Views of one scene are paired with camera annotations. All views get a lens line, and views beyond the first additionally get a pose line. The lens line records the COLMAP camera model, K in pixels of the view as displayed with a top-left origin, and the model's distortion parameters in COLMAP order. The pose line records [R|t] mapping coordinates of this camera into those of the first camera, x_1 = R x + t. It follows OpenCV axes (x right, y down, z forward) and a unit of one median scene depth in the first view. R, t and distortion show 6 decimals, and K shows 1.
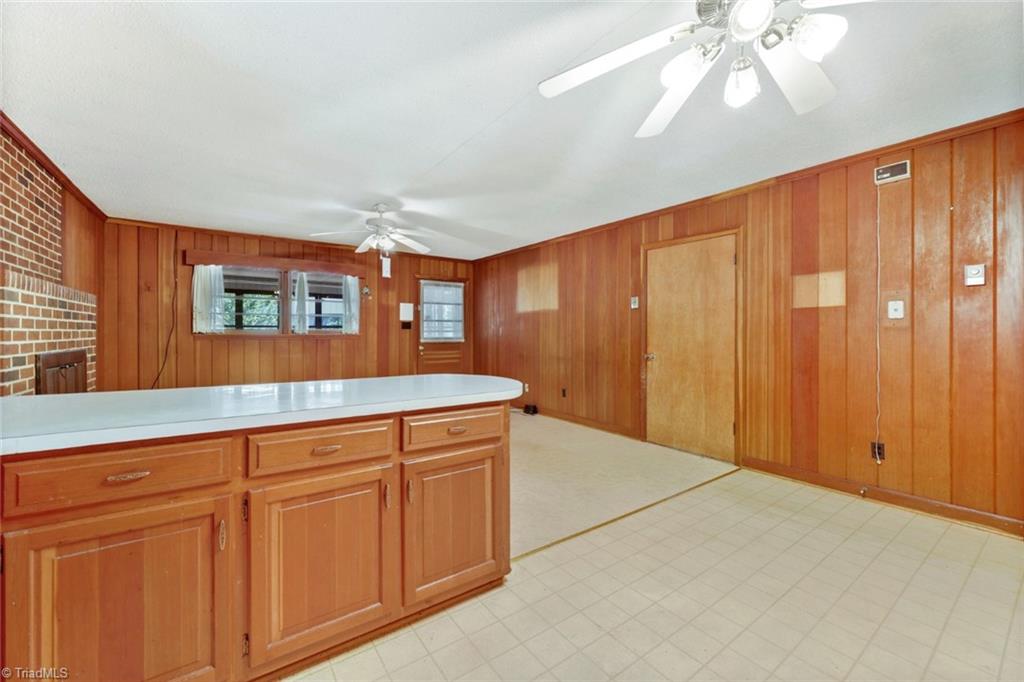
lens RADIAL K [[396.9, 0, 515.1], [0, 396.9, 335.4], [0, 0, 1]] dist [-0.009336, -0.000116]
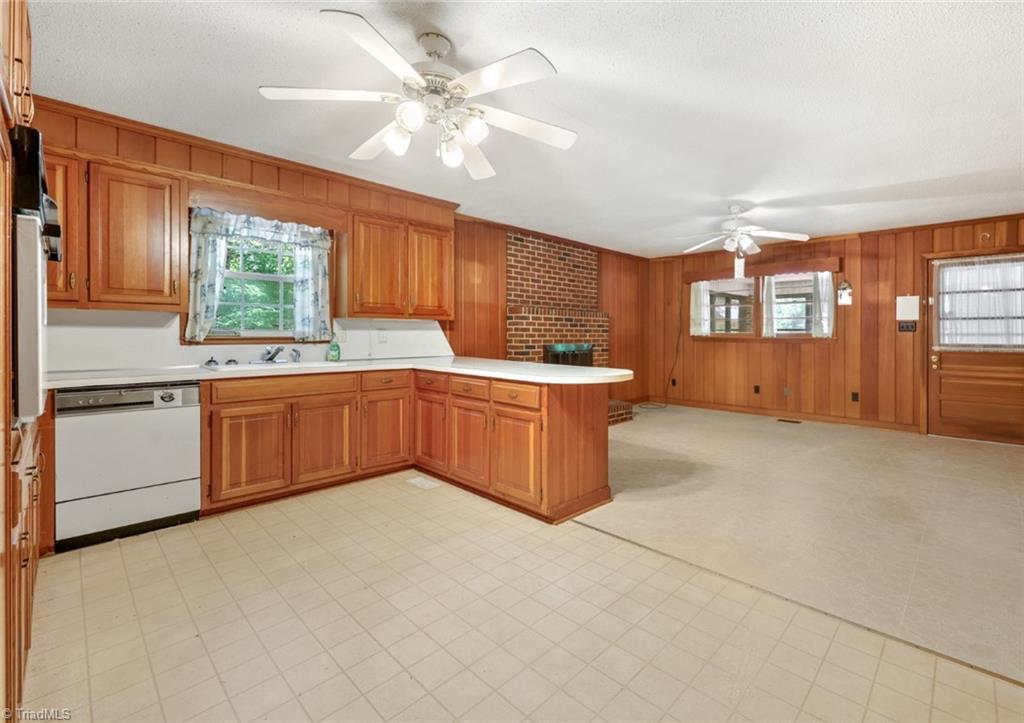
lens RADIAL K [[441.5, 0, 545.9], [0, 441.5, 333.8], [0, 0, 1]] dist [-0.002321, -0.000006]
pose [[0.214962, -0.000866, -0.976622, 1.142382], [-0.013014, 0.999908, -0.003751, -0.000645], [0.976536, 0.013517, 0.214931, 0.532989]]
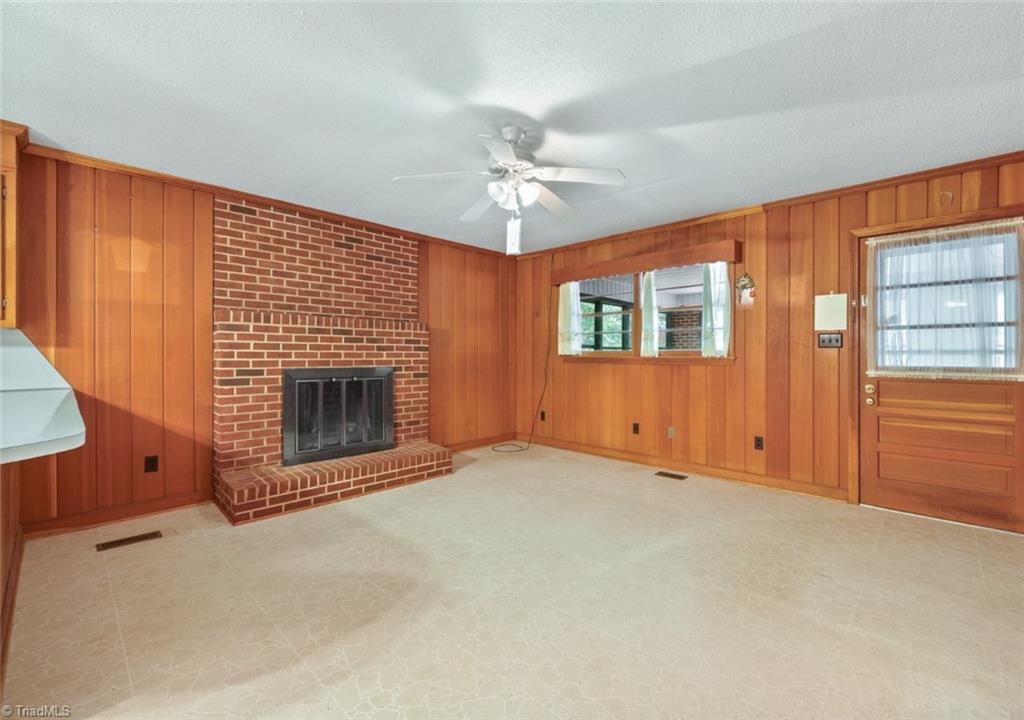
lens RADIAL K [[441.5, 0, 512.8], [0, 441.5, 353.9], [0, 0, 1]] dist [-0.002321, -0.000006]
pose [[0.214771, -0.001189, -0.976664, 0.520064], [-0.010993, 0.999933, -0.003635, -0.006864], [0.976603, 0.011518, 0.214743, 1.529284]]
